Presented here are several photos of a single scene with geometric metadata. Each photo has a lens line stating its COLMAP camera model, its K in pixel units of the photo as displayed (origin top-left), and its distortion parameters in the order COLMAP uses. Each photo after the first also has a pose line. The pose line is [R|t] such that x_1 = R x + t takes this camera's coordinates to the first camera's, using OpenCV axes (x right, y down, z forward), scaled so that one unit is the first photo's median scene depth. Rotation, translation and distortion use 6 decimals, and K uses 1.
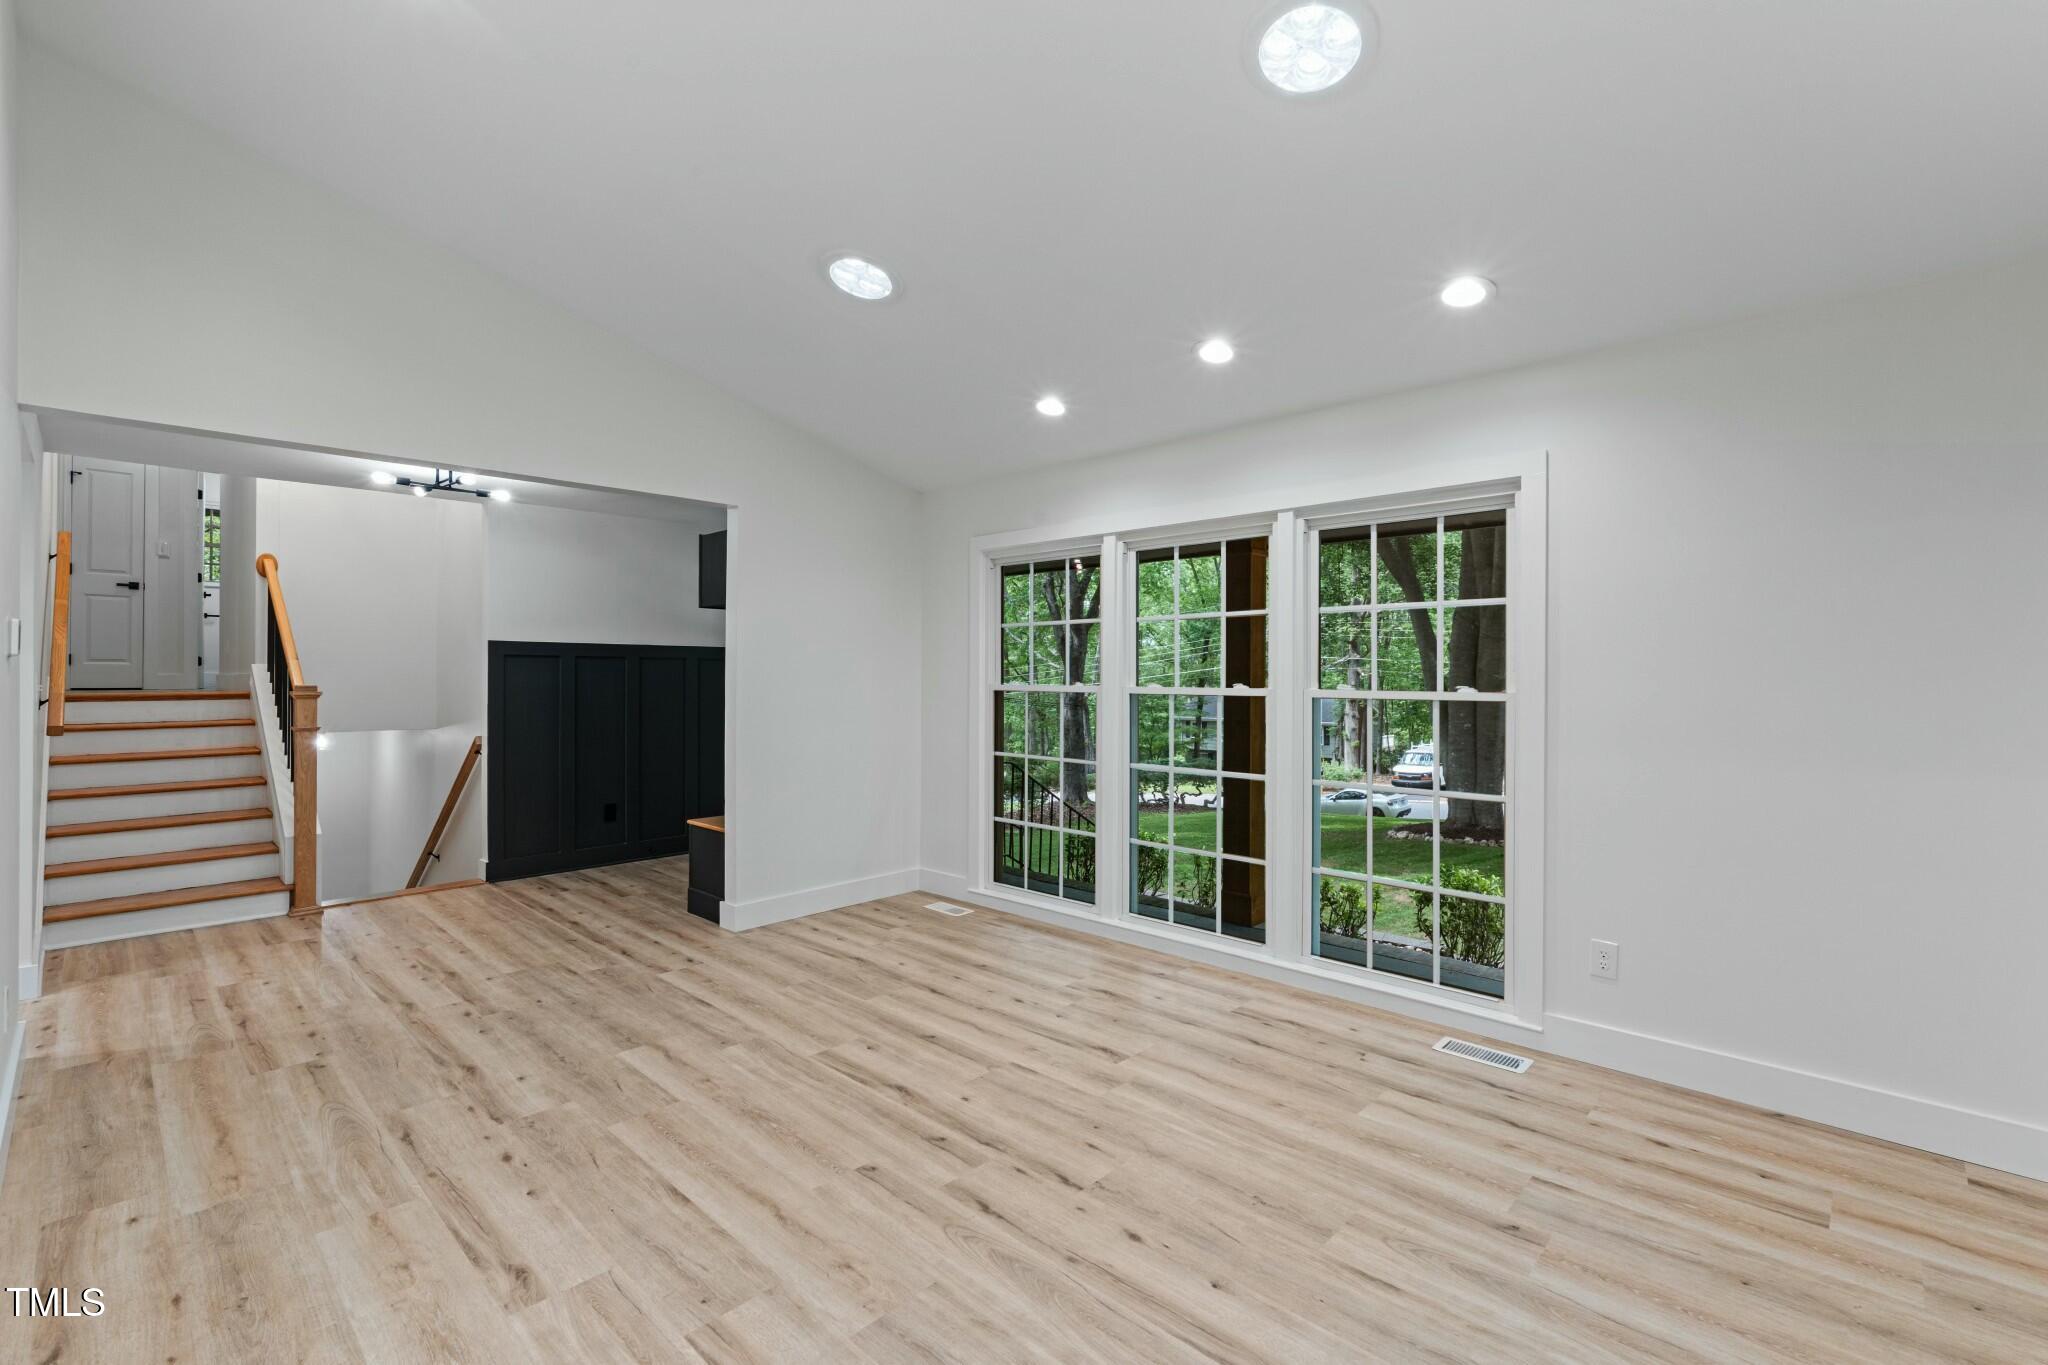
lens RADIAL K [[912.3, 0, 1023.7], [0, 912.3, 671.0], [0, 0, 1]] dist [-0.002834, -0.000386]
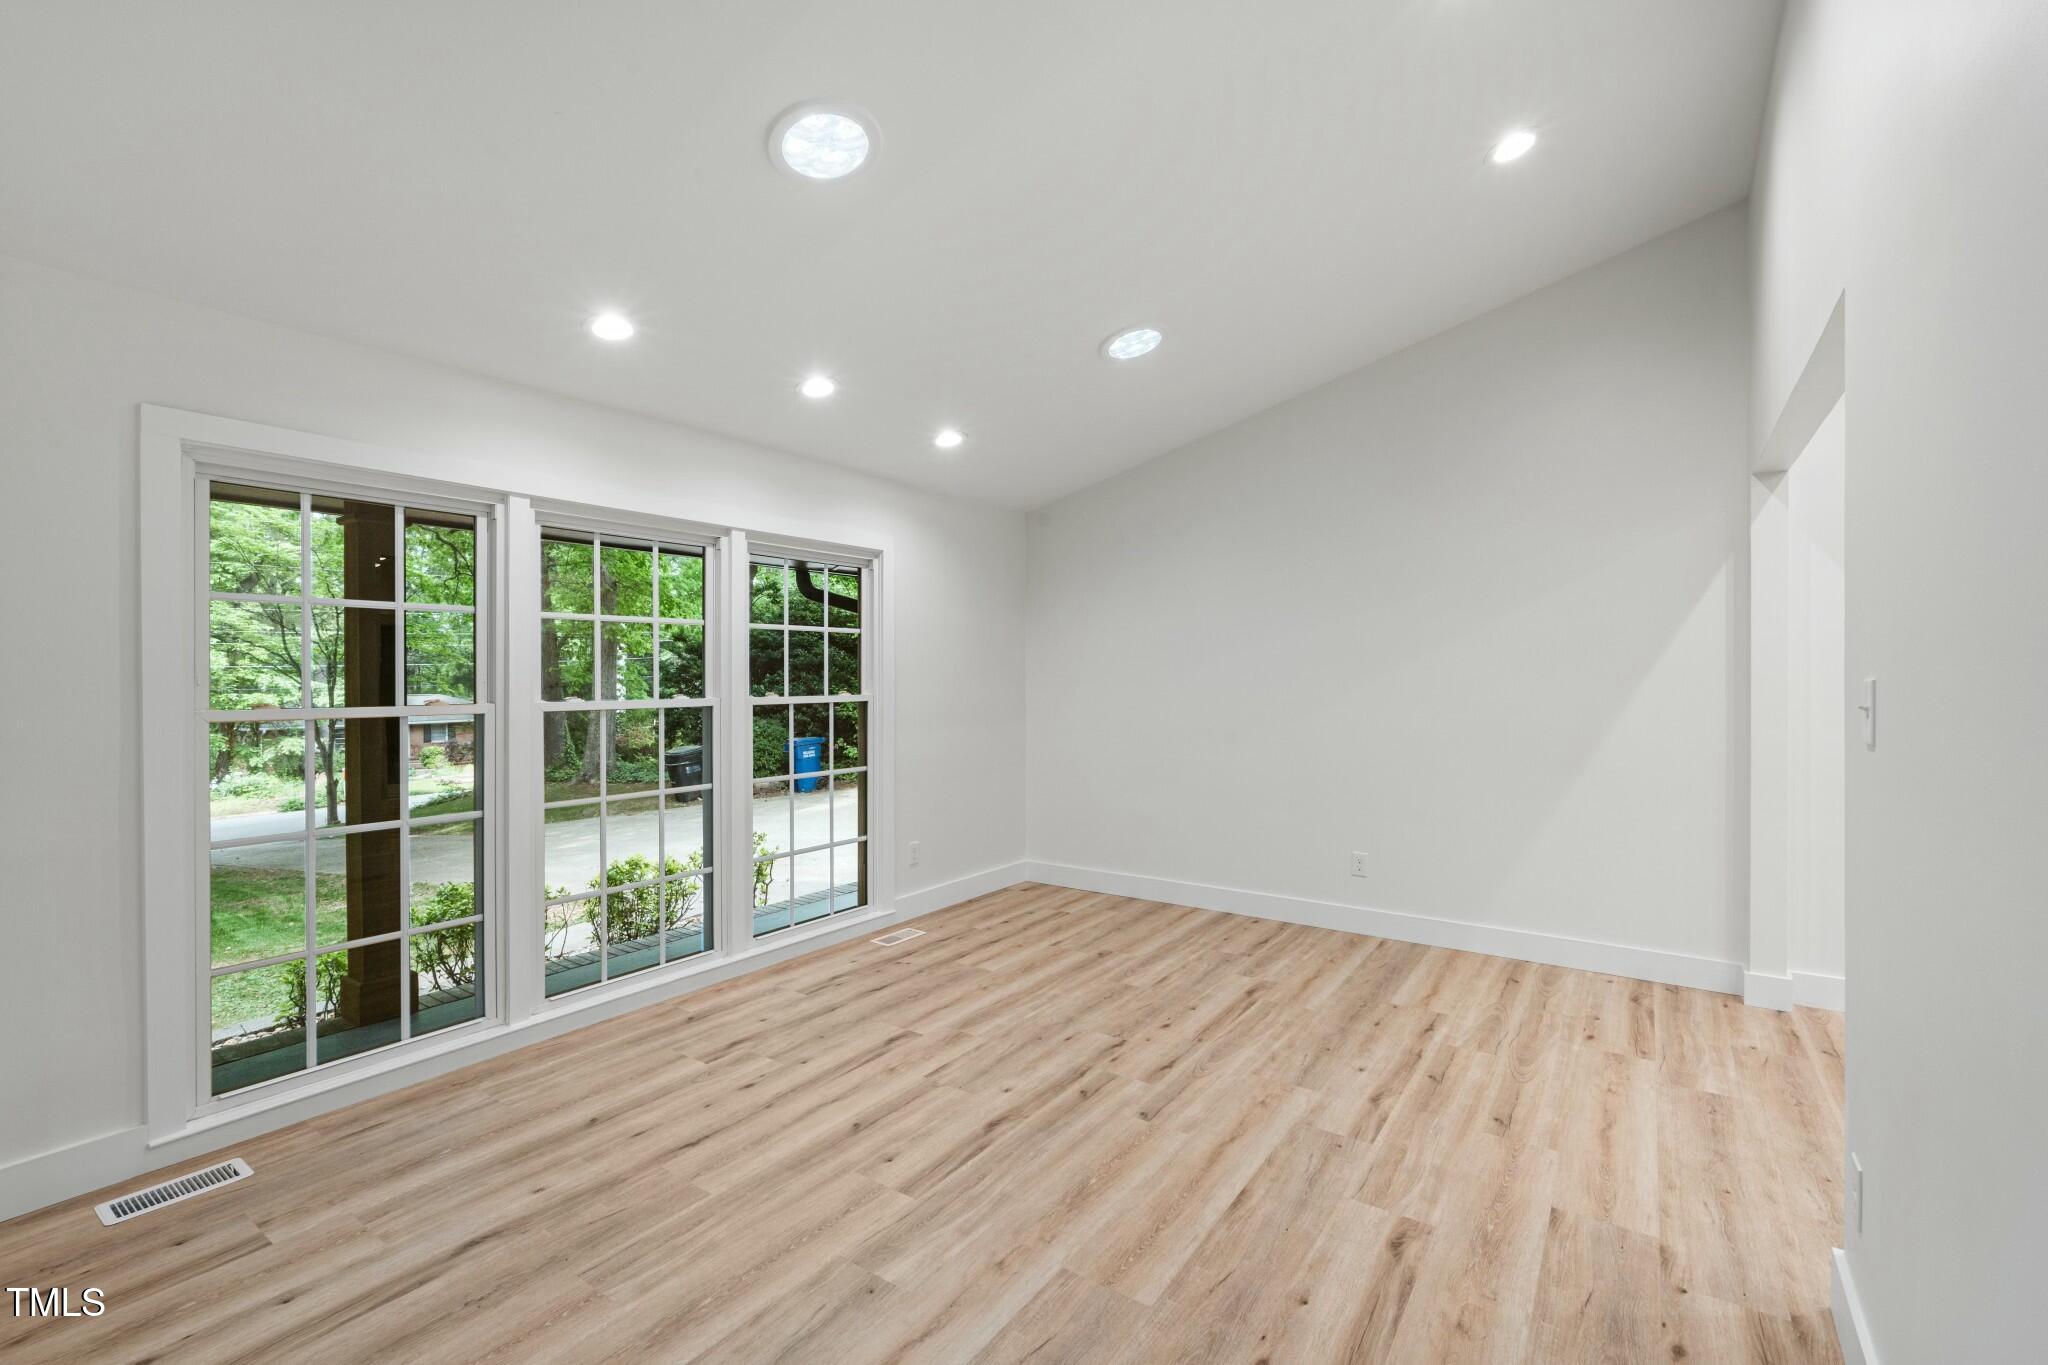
lens RADIAL K [[912.3, 0, 1023.7], [0, 912.3, 671.0], [0, 0, 1]] dist [-0.002834, -0.000386]
pose [[-0.170618, 0.001106, 0.985337, -1.035279], [-0.004320, 0.999989, -0.001871, -0.013378], [-0.985328, -0.004576, -0.170611, 1.086944]]
